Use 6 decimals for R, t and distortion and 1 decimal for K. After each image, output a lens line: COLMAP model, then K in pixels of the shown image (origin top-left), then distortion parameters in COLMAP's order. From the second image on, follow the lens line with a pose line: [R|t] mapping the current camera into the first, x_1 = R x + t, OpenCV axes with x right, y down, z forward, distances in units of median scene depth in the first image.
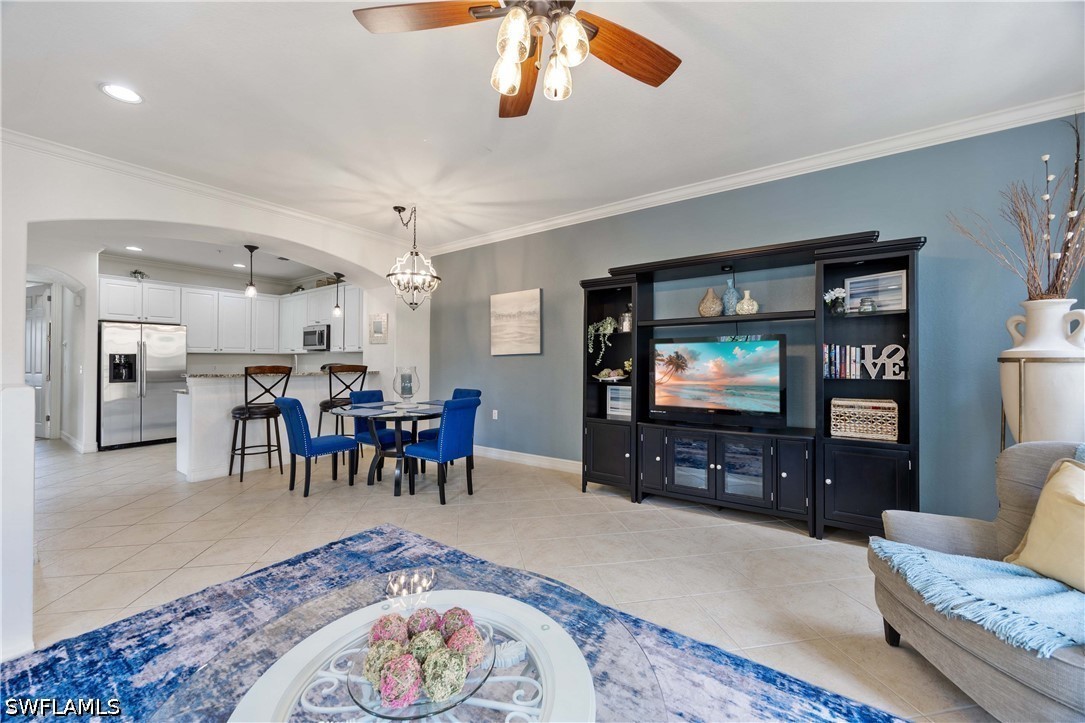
lens RADIAL K [[411.6, 0, 538.4], [0, 411.6, 351.9], [0, 0, 1]] dist [-0.001034, -0.000611]
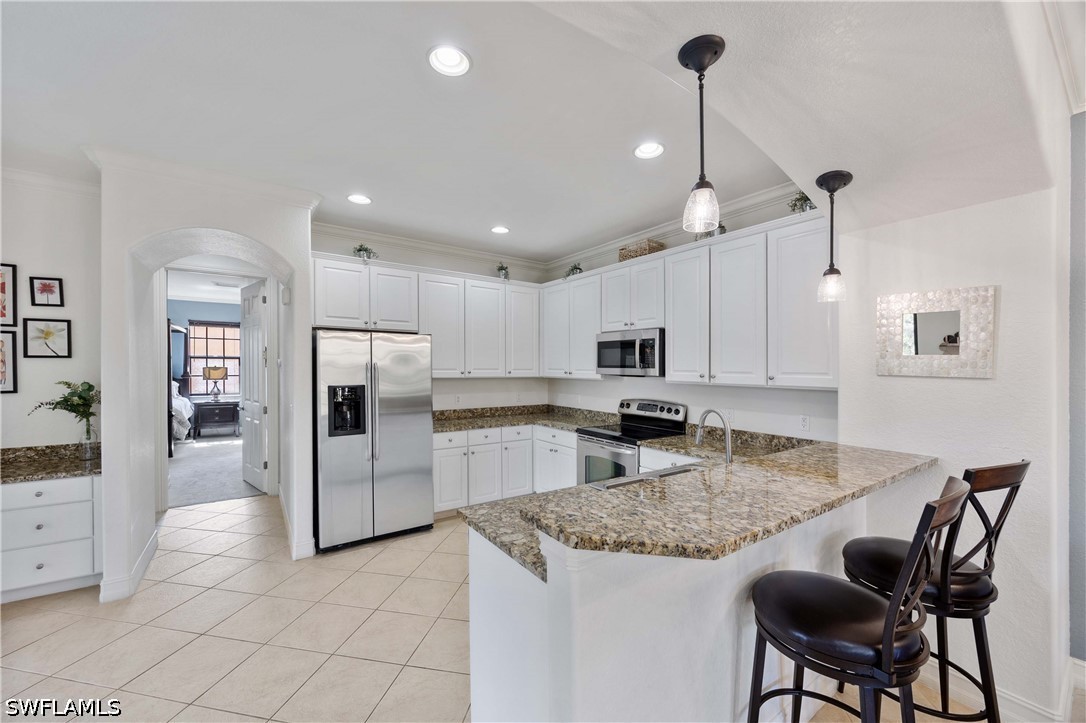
lens RADIAL K [[412.0, 0, 542.2], [0, 412.0, 371.2], [0, 0, 1]] dist [-0.001034, -0.000611]
pose [[0.942018, 0.012017, -0.335346, -0.579499], [-0.001472, 0.999497, 0.031681, -0.034431], [0.335558, -0.029350, 0.941562, 0.568357]]
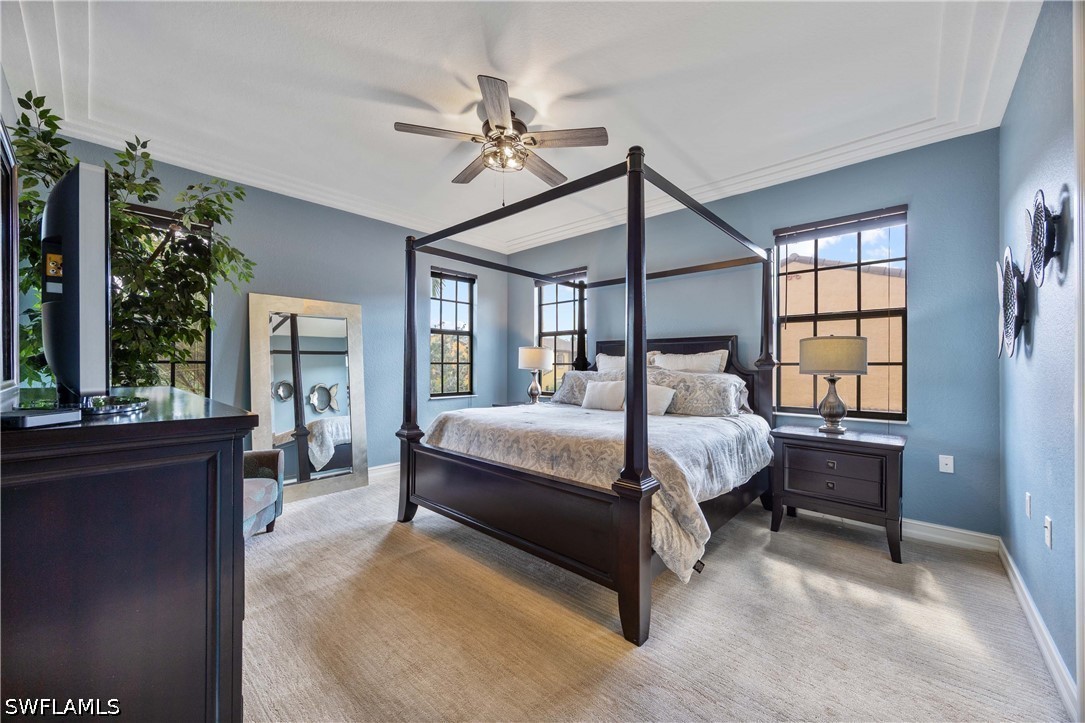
lens RADIAL K [[411.6, 0, 537.3], [0, 411.6, 367.3], [0, 0, 1]] dist [-0.001034, -0.000611]
pose [[-0.128657, 0.012257, -0.991613, -1.177330], [0.019541, 0.999761, 0.009822, -0.000269], [0.991497, -0.018114, -0.128866, 0.969709]]
